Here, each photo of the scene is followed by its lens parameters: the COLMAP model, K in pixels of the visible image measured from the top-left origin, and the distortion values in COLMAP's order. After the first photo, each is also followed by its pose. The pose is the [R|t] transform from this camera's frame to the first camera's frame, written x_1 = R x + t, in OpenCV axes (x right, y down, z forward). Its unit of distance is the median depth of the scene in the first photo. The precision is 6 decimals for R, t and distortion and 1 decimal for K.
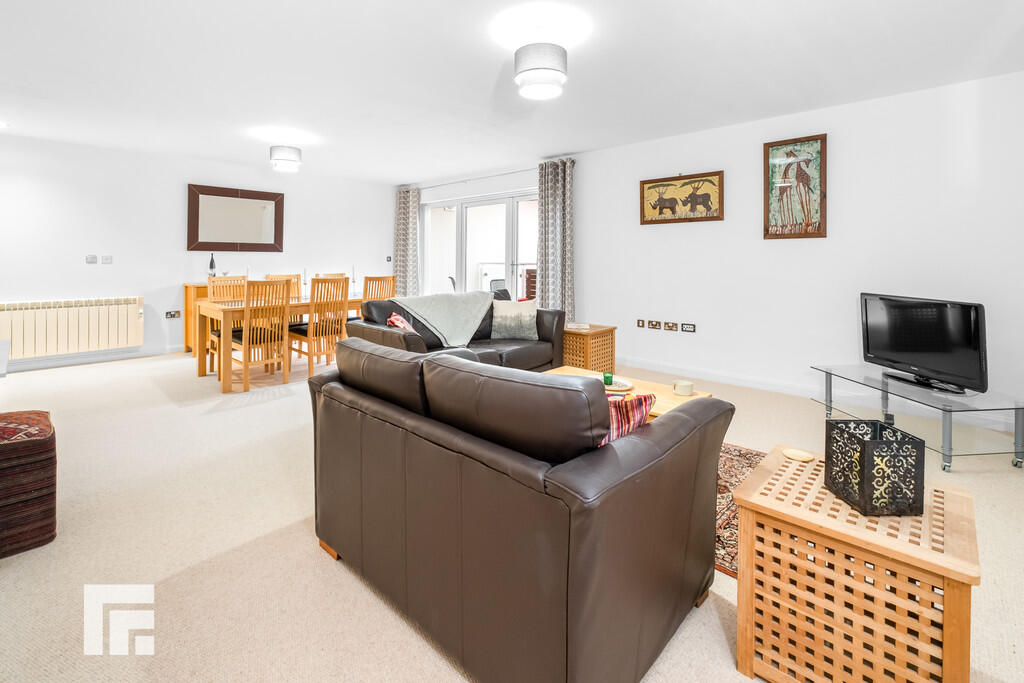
lens RADIAL K [[456.4, 0, 512.0], [0, 456.4, 341.5], [0, 0, 1]] dist [-0.000041, 0.000039]
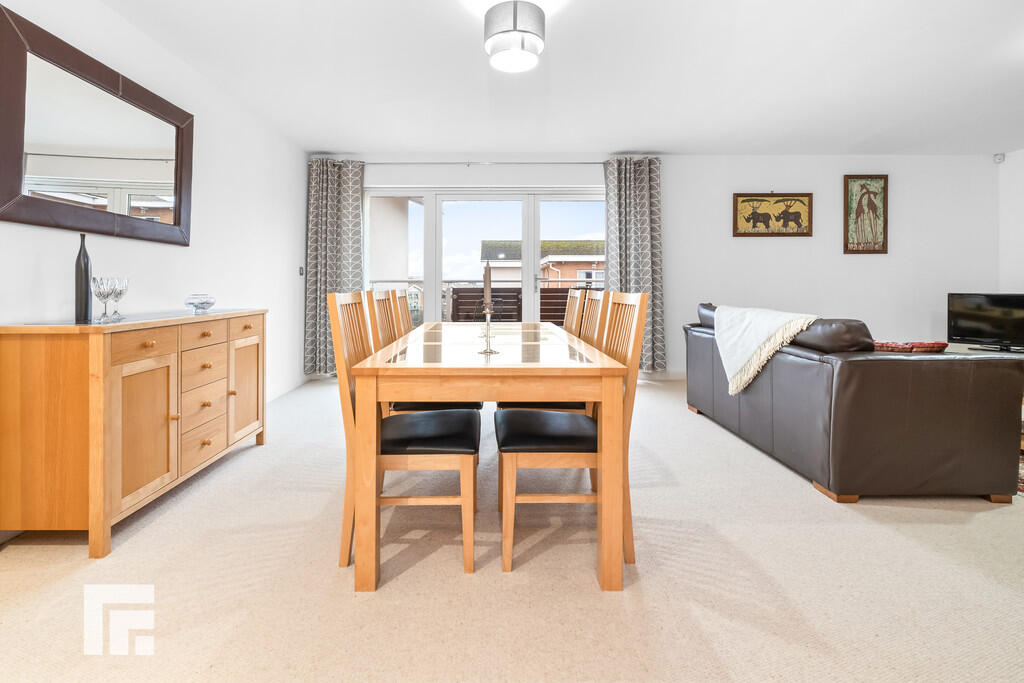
lens RADIAL K [[456.4, 0, 512.0], [0, 456.4, 341.5], [0, 0, 1]] dist [-0.000041, 0.000039]
pose [[0.712820, -0.091501, 0.695352, -0.858873], [0.130339, 0.991465, -0.003148, -0.097758], [-0.689129, 0.092875, 0.718662, 0.703229]]
